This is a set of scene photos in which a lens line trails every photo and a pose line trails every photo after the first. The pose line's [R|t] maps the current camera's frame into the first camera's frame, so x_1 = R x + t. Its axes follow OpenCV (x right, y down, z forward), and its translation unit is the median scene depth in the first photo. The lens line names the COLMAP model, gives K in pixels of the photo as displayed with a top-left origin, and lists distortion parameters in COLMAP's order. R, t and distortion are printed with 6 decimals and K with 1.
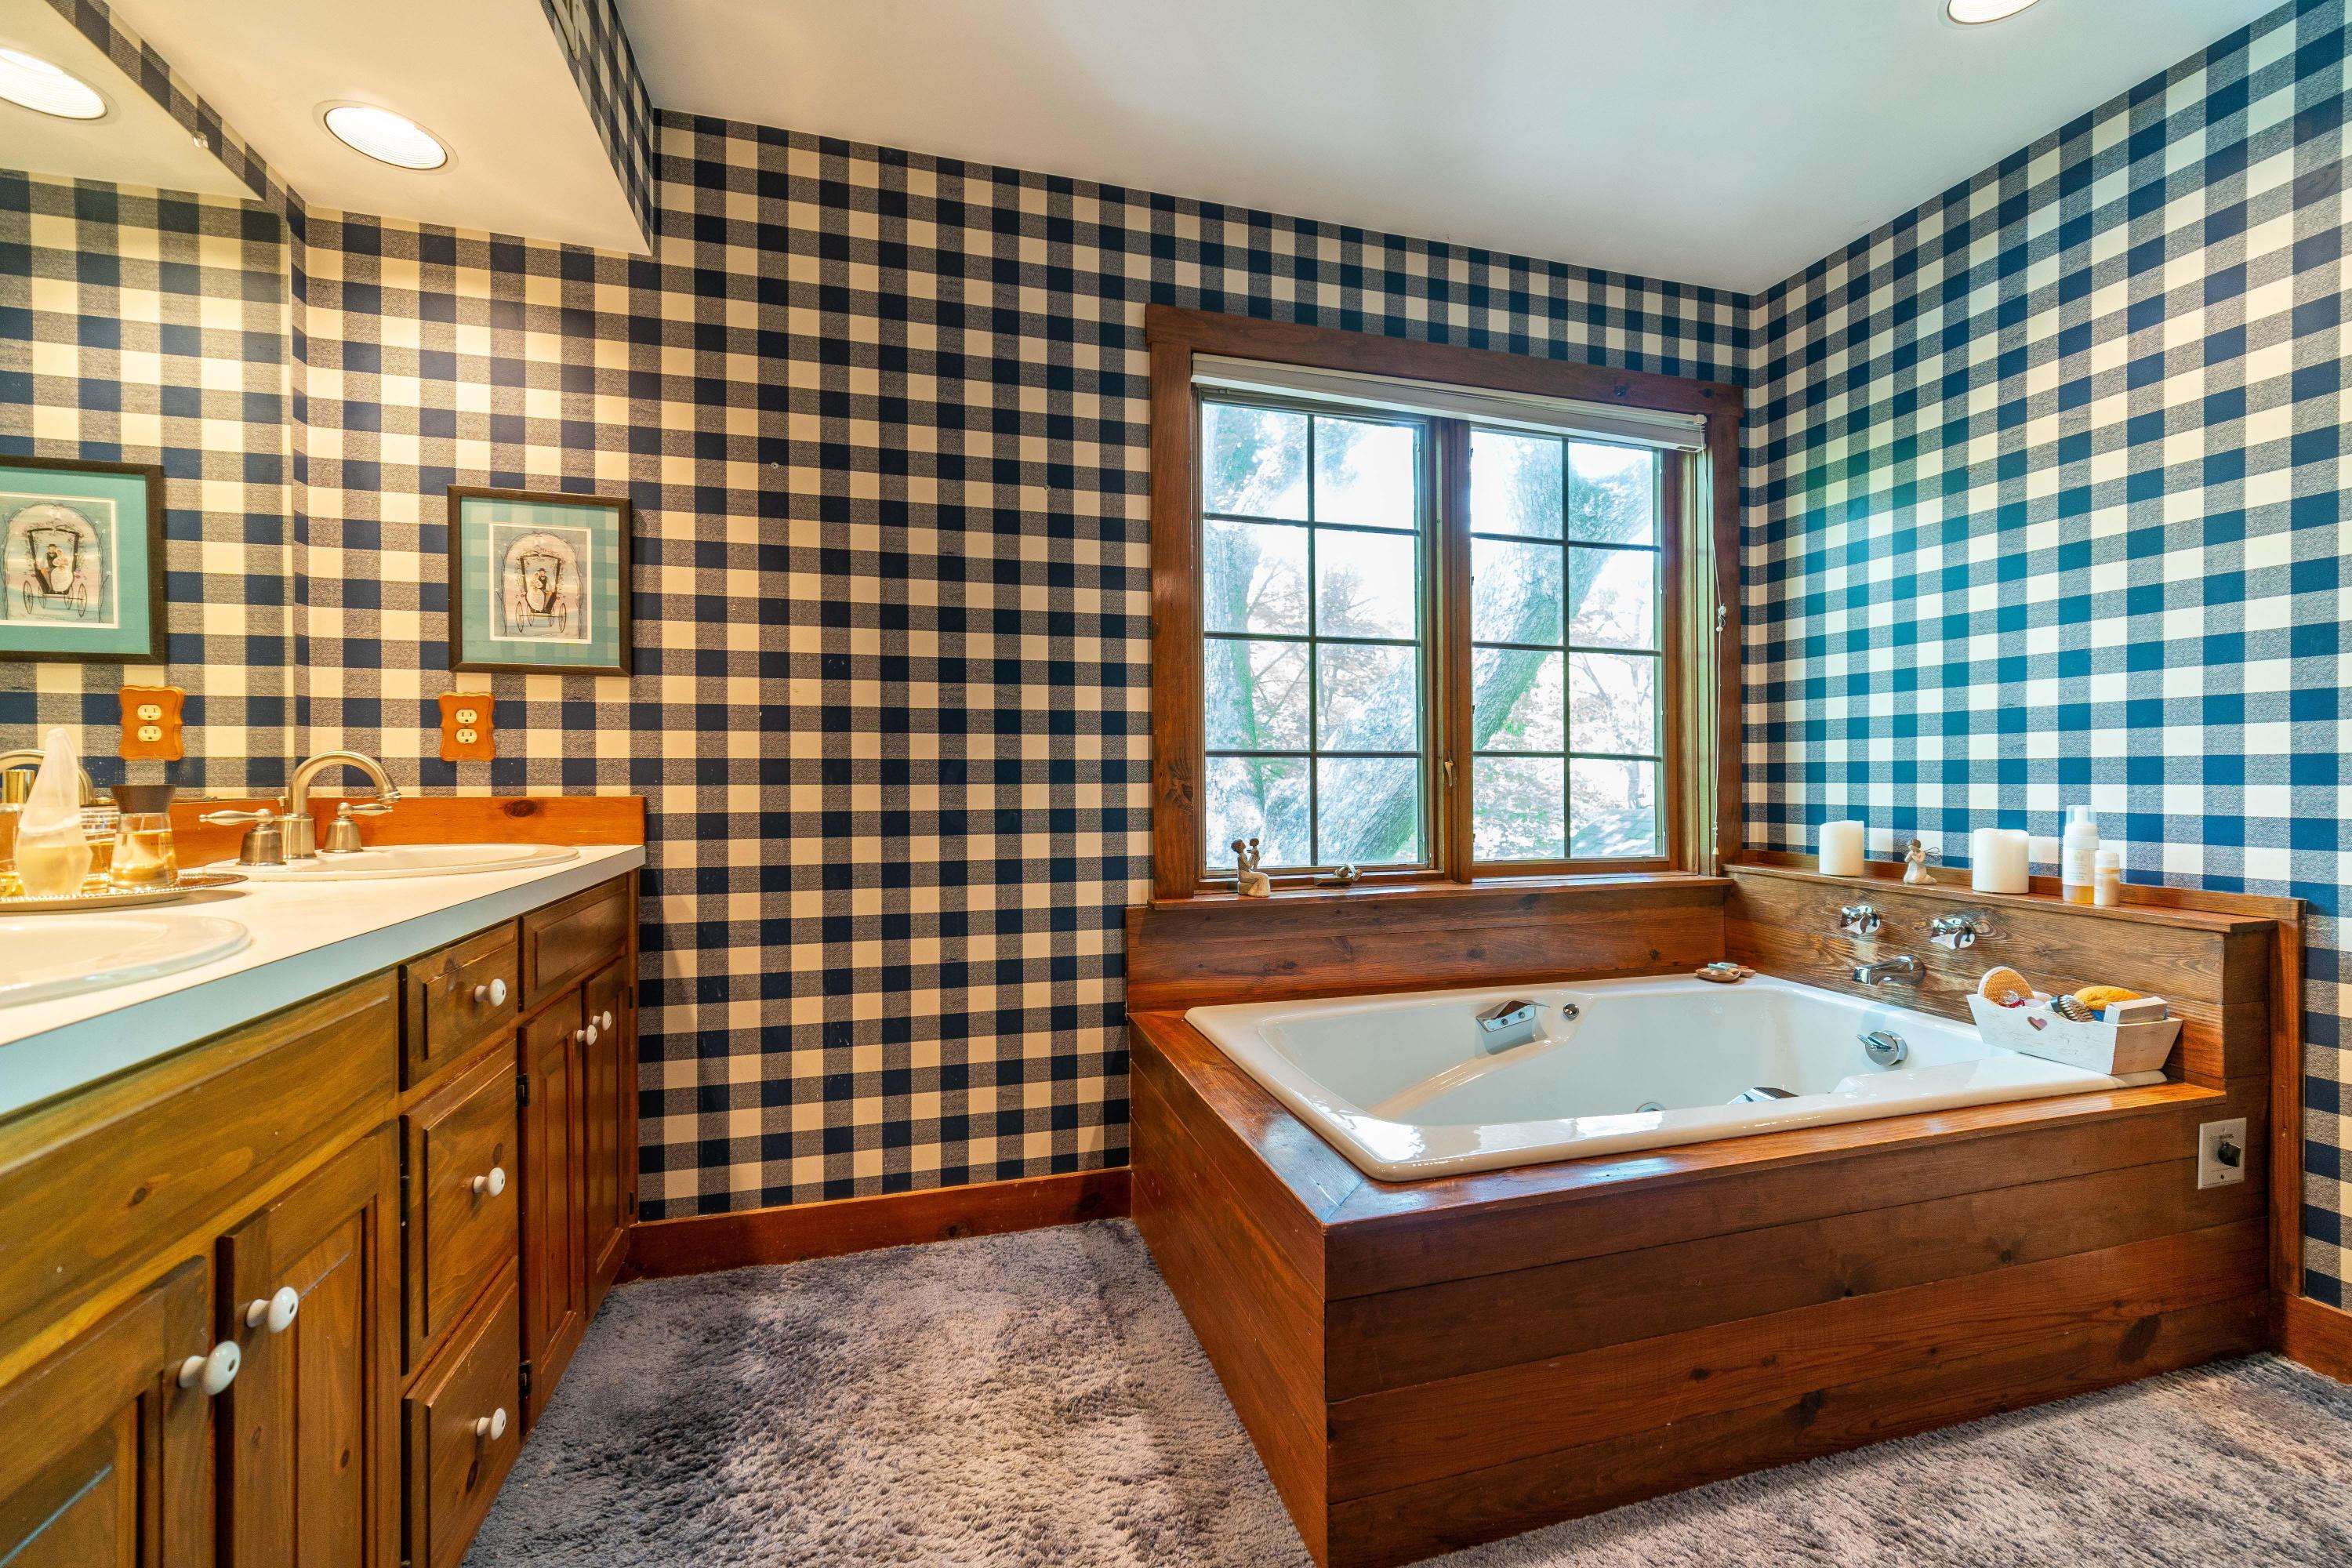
lens RADIAL K [[1023.0, 0, 1182.5], [0, 1023.0, 783.7], [0, 0, 1]] dist [0.000542, 0.000118]
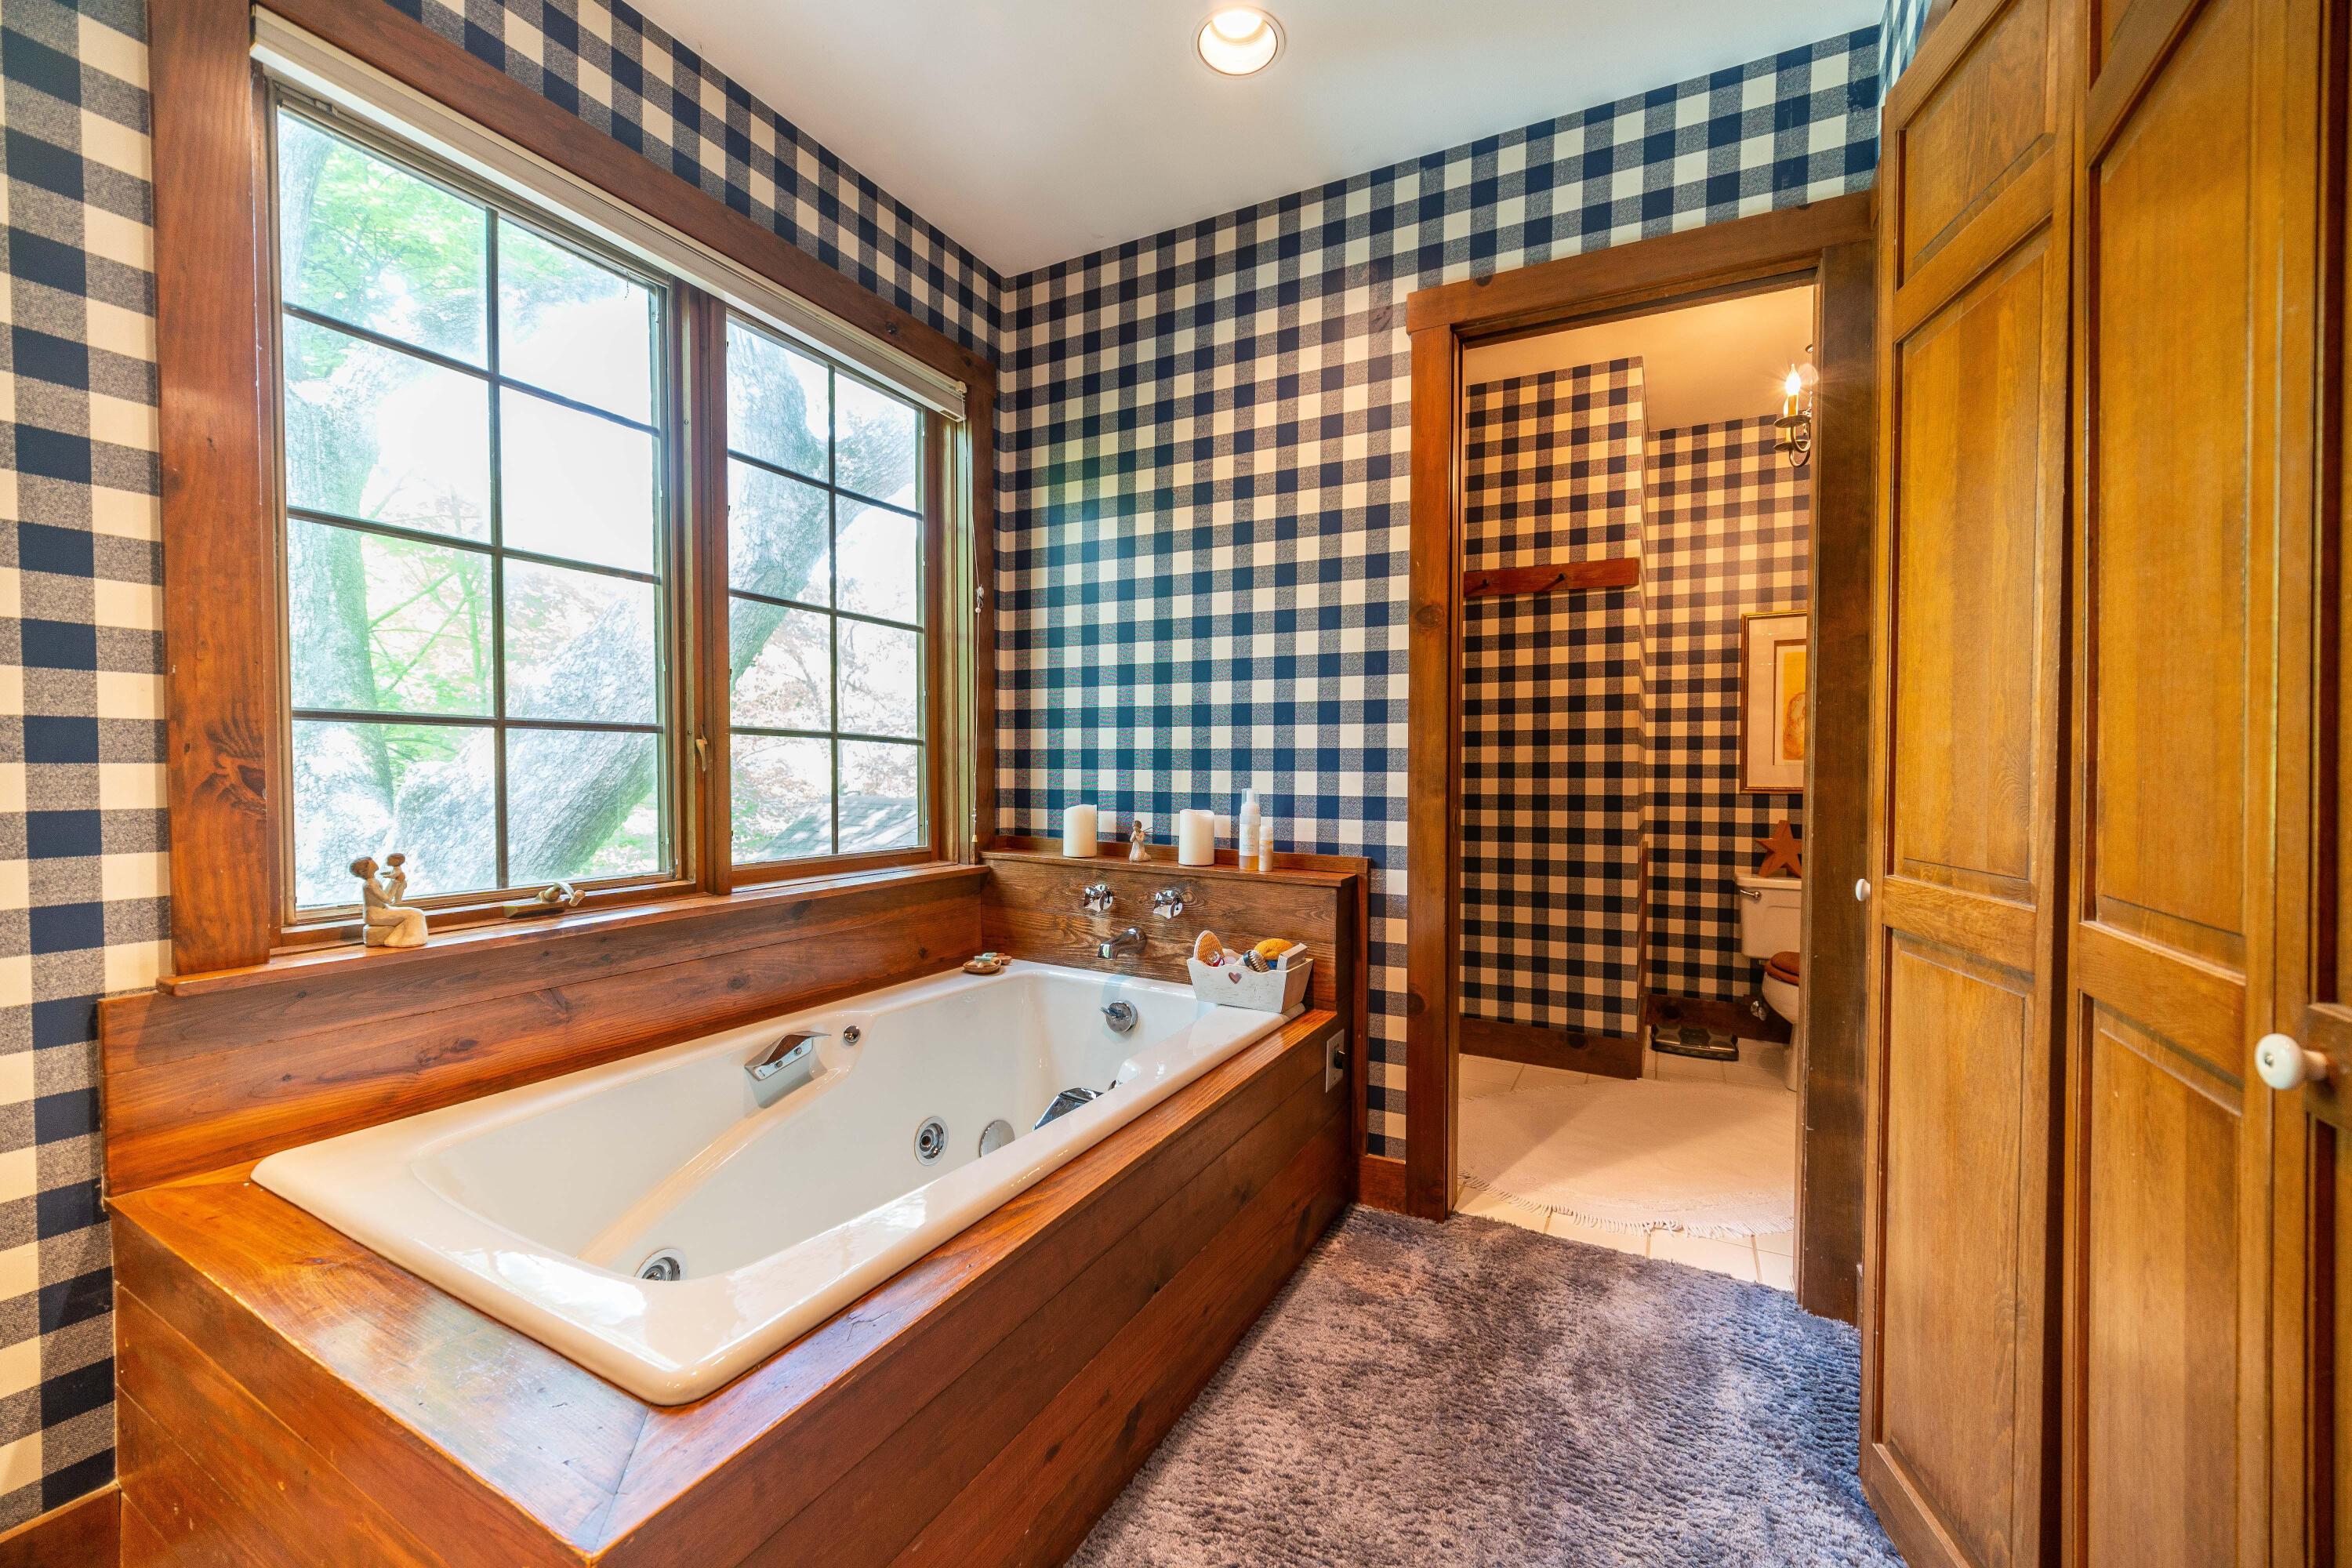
lens RADIAL K [[1023.0, 0, 1150.7], [0, 1023.0, 788.9], [0, 0, 1]] dist [0.000542, 0.000118]
pose [[0.746595, -0.009237, 0.665214, -0.000696], [-0.002901, 0.999849, 0.017140, 0.001600], [-0.665272, -0.014727, 0.746456, 0.191695]]
